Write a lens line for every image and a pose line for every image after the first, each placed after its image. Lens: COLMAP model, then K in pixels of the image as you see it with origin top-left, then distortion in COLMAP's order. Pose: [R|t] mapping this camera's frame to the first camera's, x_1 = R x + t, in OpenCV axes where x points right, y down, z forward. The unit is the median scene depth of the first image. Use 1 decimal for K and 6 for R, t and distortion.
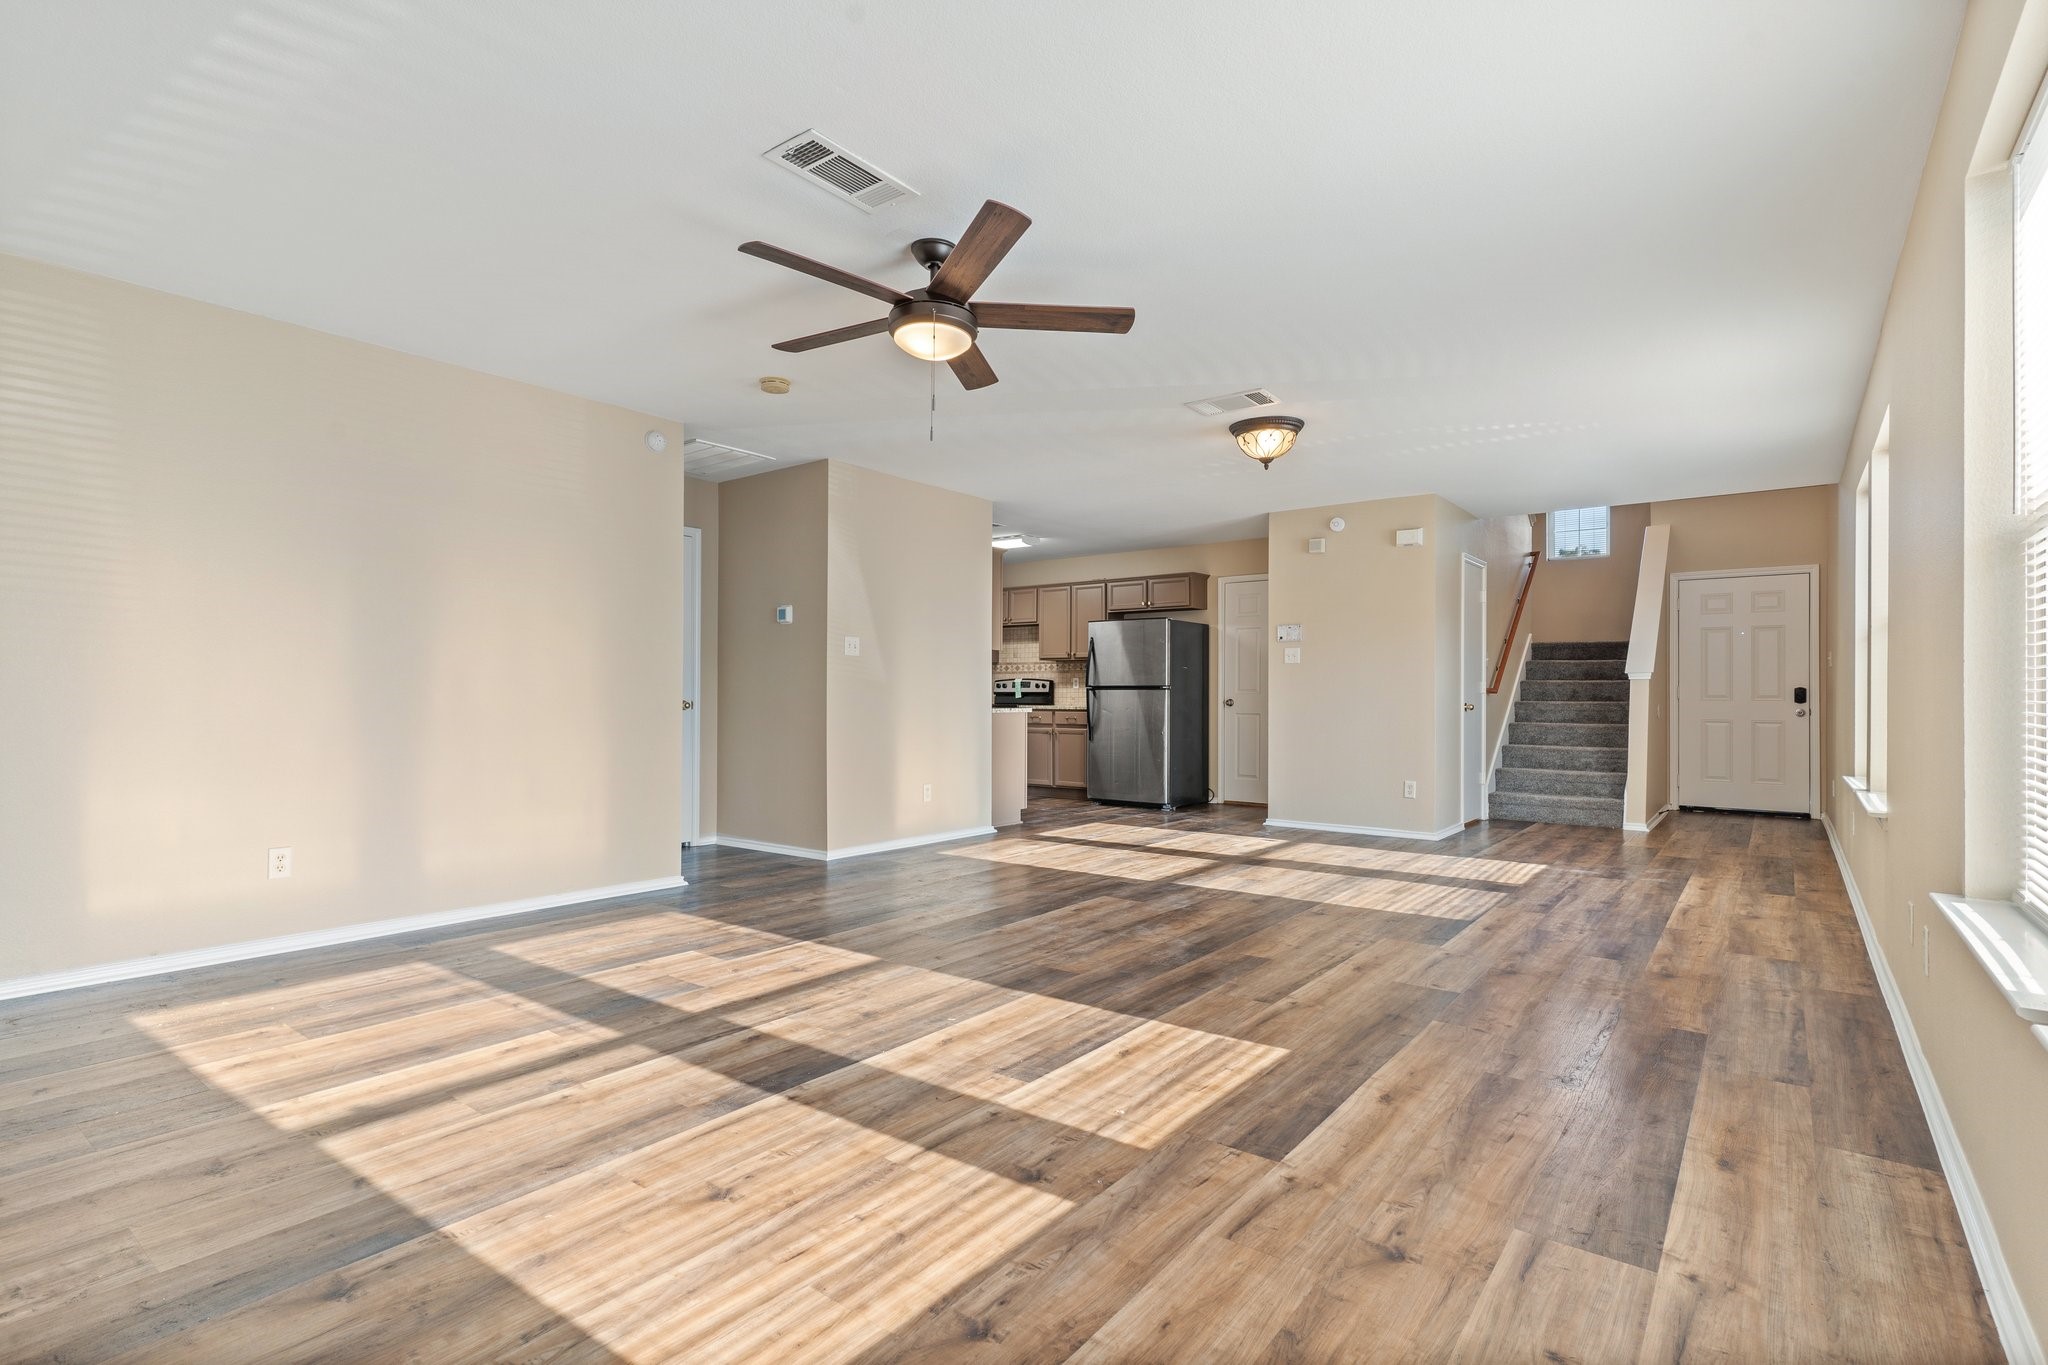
lens RADIAL K [[994.1, 0, 996.0], [0, 994.1, 687.1], [0, 0, 1]] dist [0.001352, -0.000530]
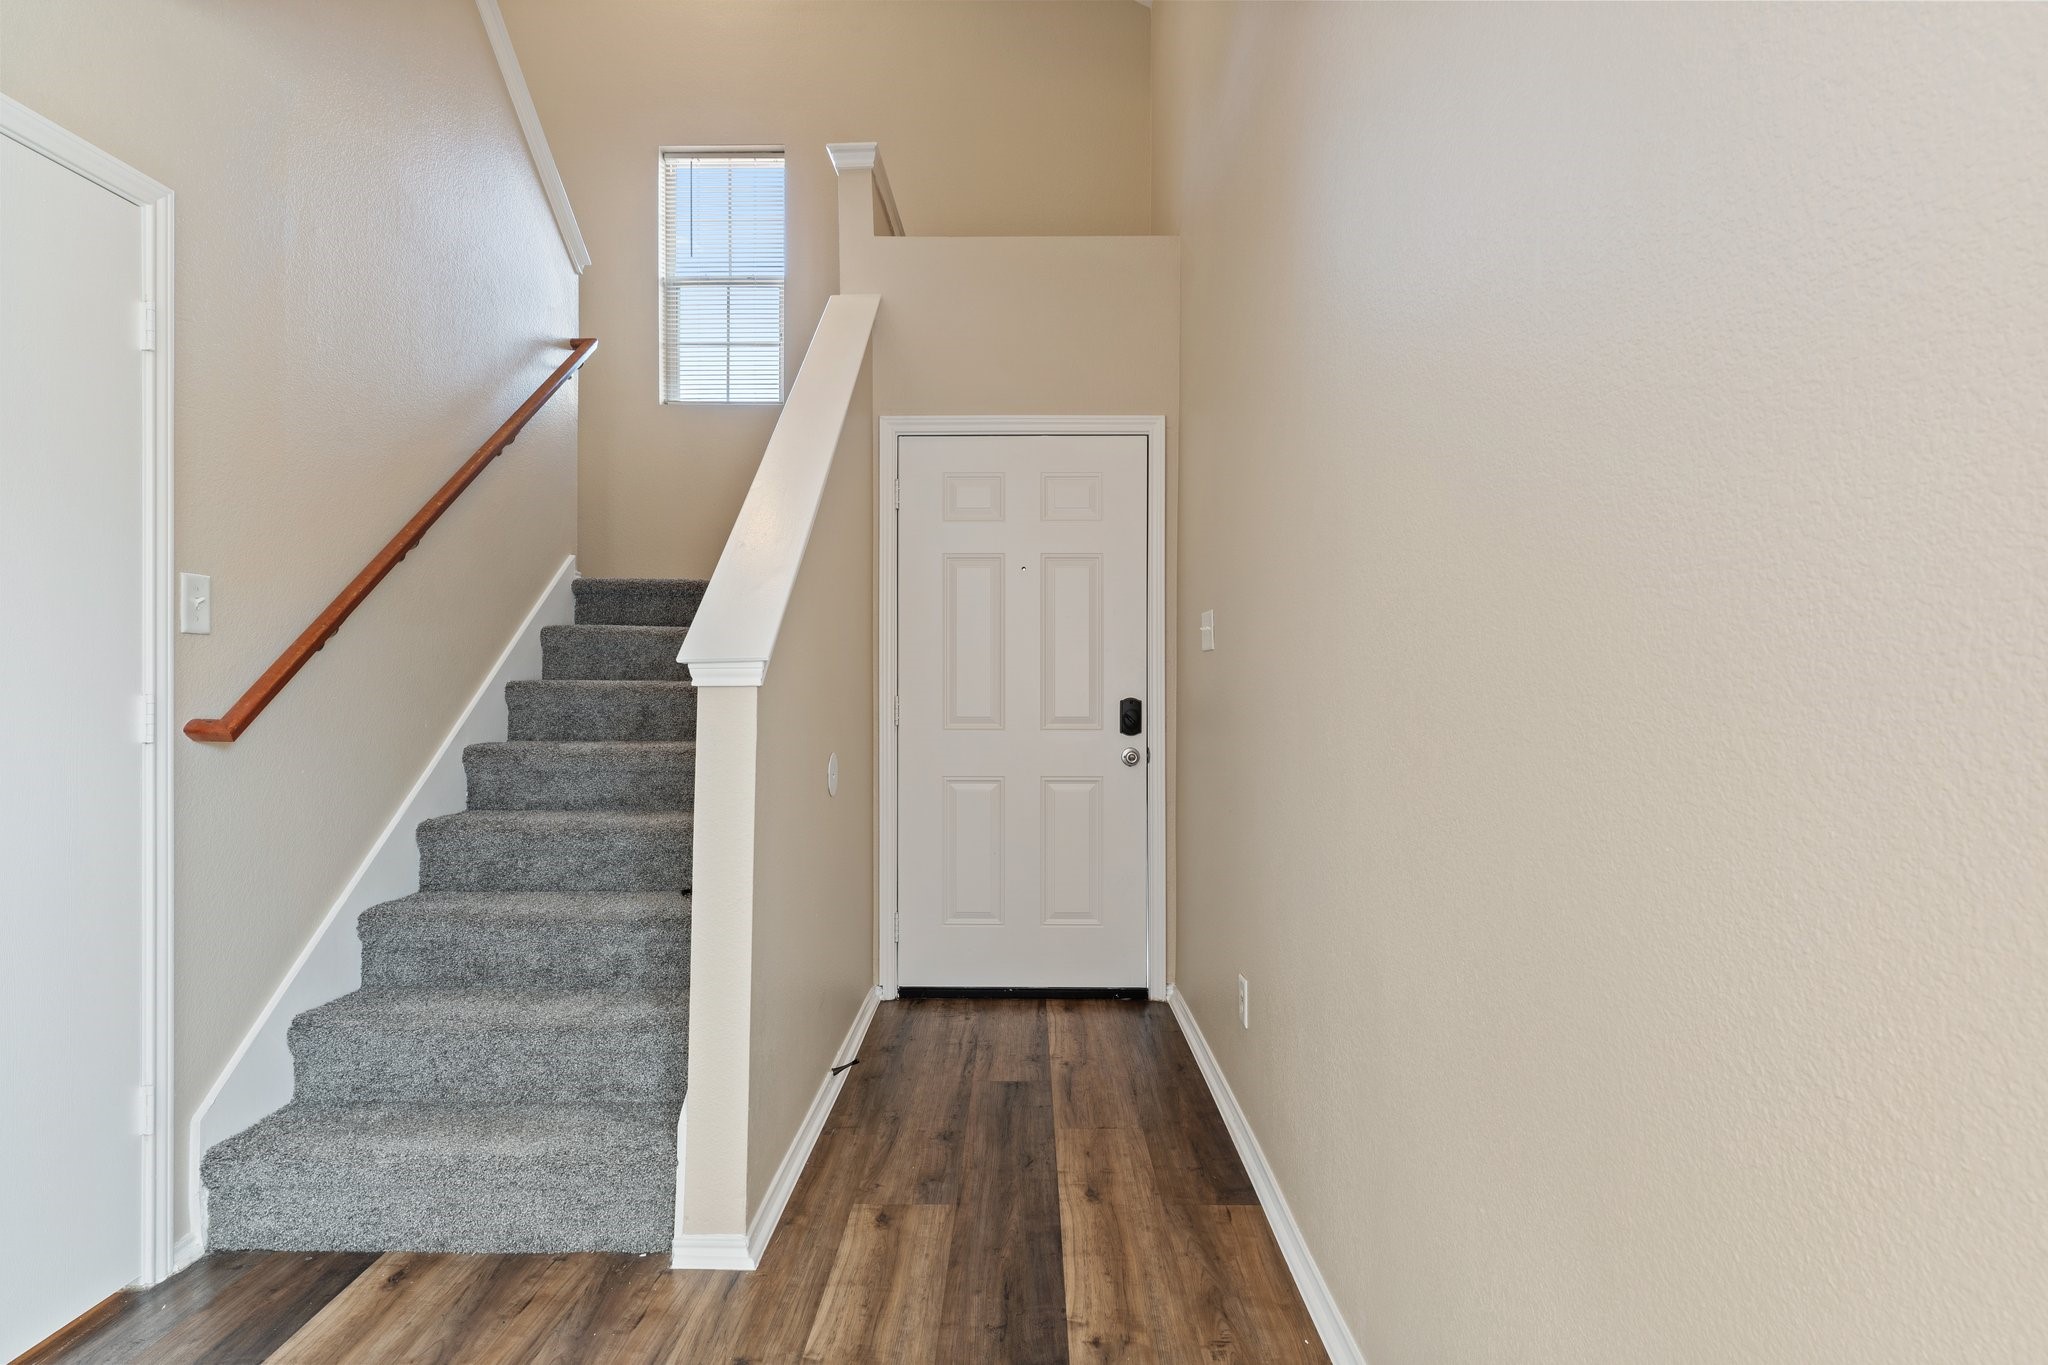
lens RADIAL K [[1123.2, 0, 1034.2], [0, 1123.2, 692.0], [0, 0, 1]] dist [-0.001825, -0.000037]
pose [[0.782063, -0.007147, 0.623158, 1.134125], [-0.001963, 0.999901, 0.013931, -0.022230], [-0.623196, -0.012118, 0.781972, 1.549587]]
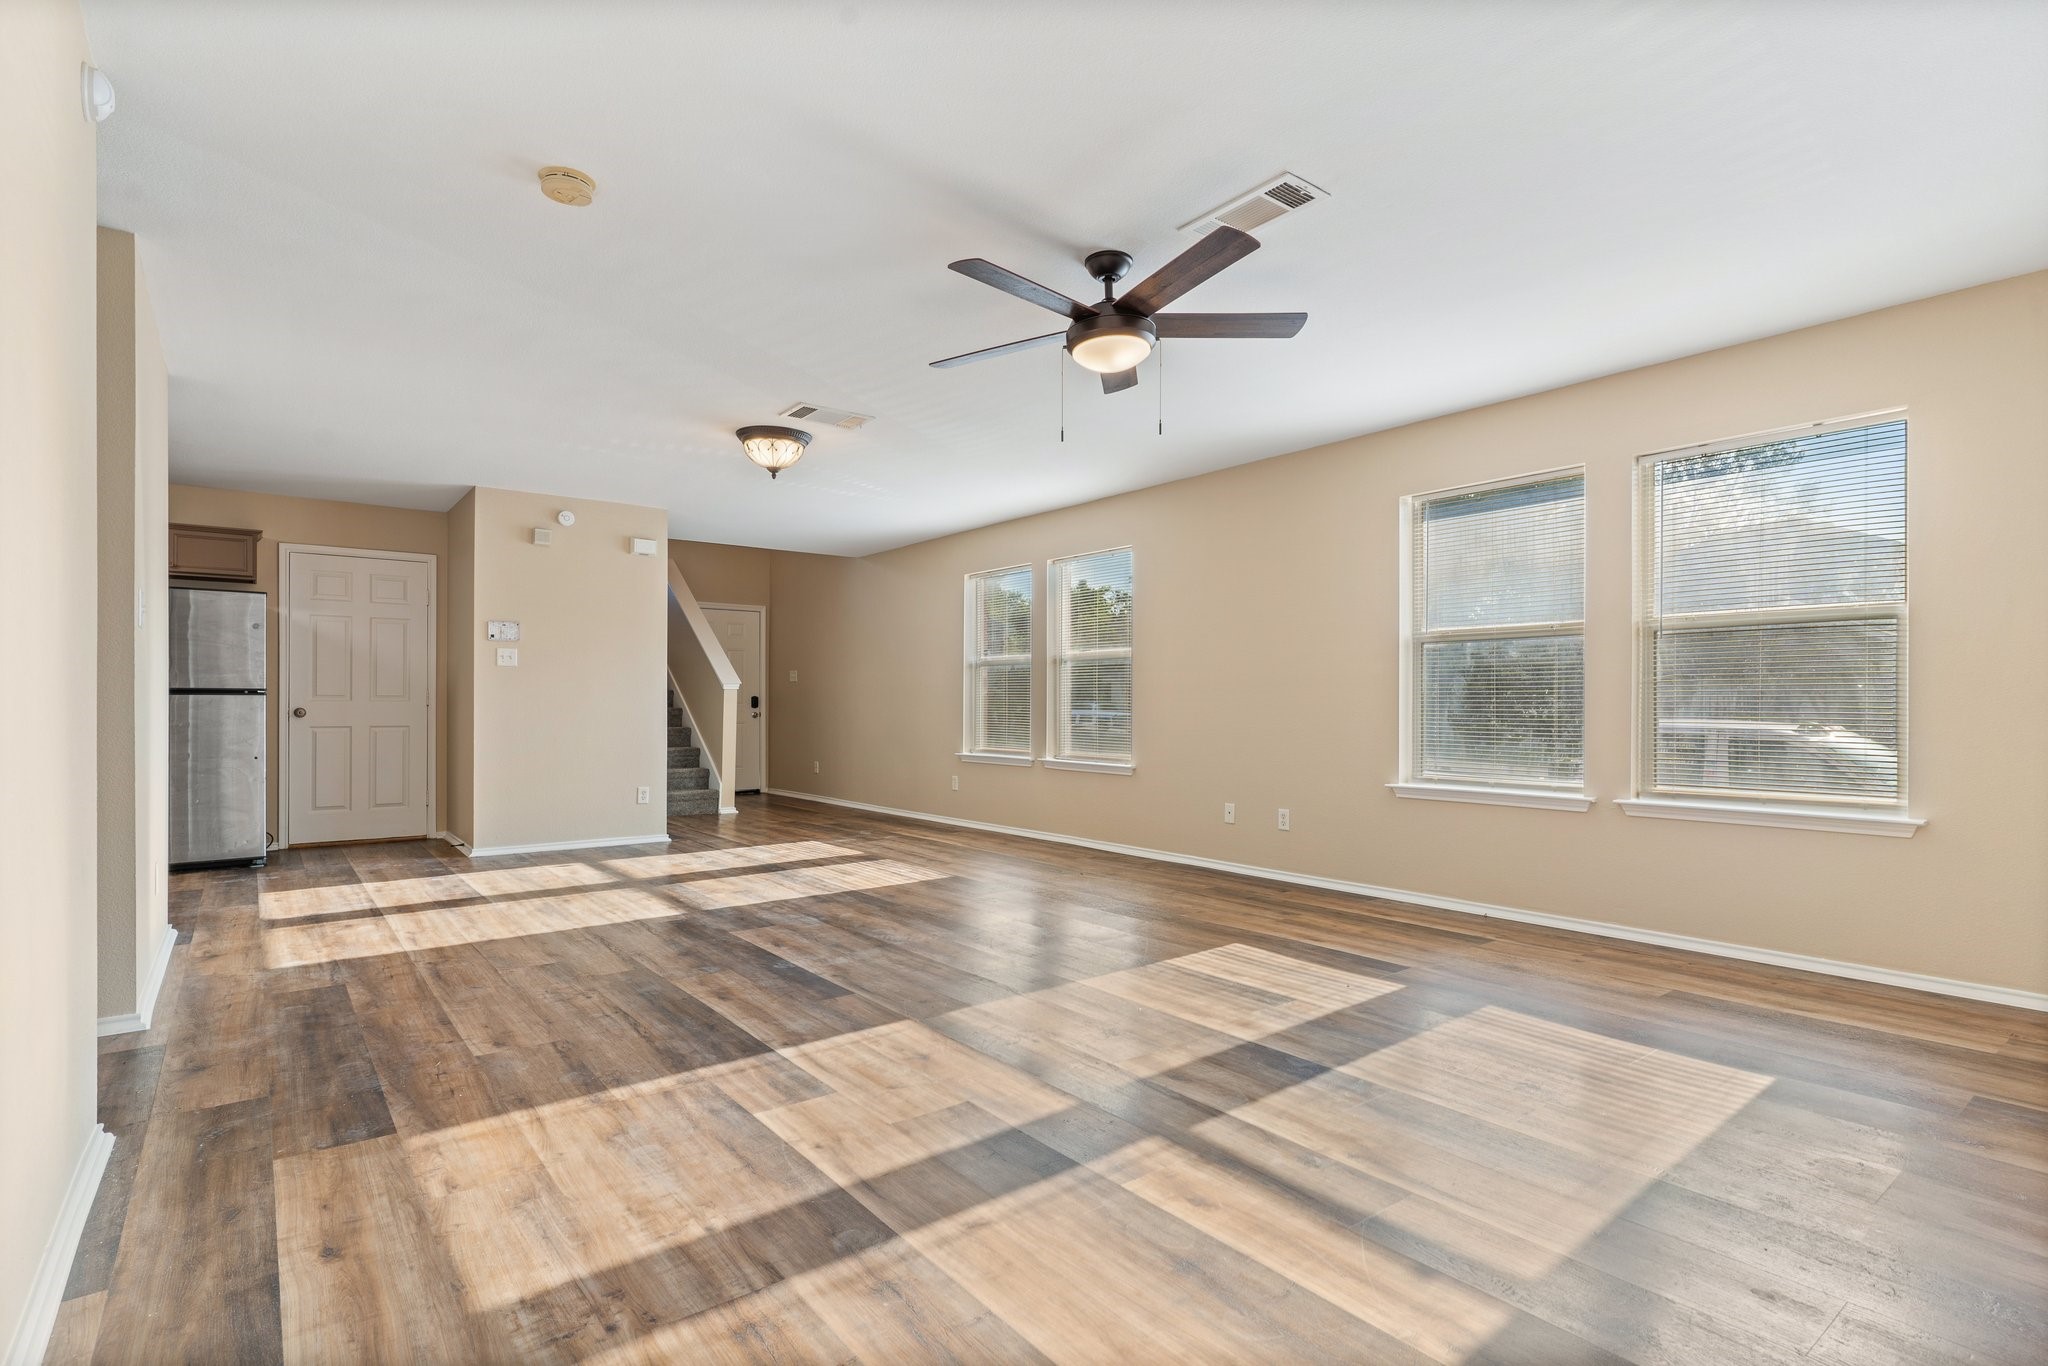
lens RADIAL K [[994.1, 0, 1032.3], [0, 994.1, 700.6], [0, 0, 1]] dist [0.001352, -0.000530]
pose [[0.229255, 0.001351, 0.973366, -0.994722], [-0.008625, 0.999963, 0.000644, 0.004848], [-0.973328, -0.008543, 0.229258, 0.785136]]
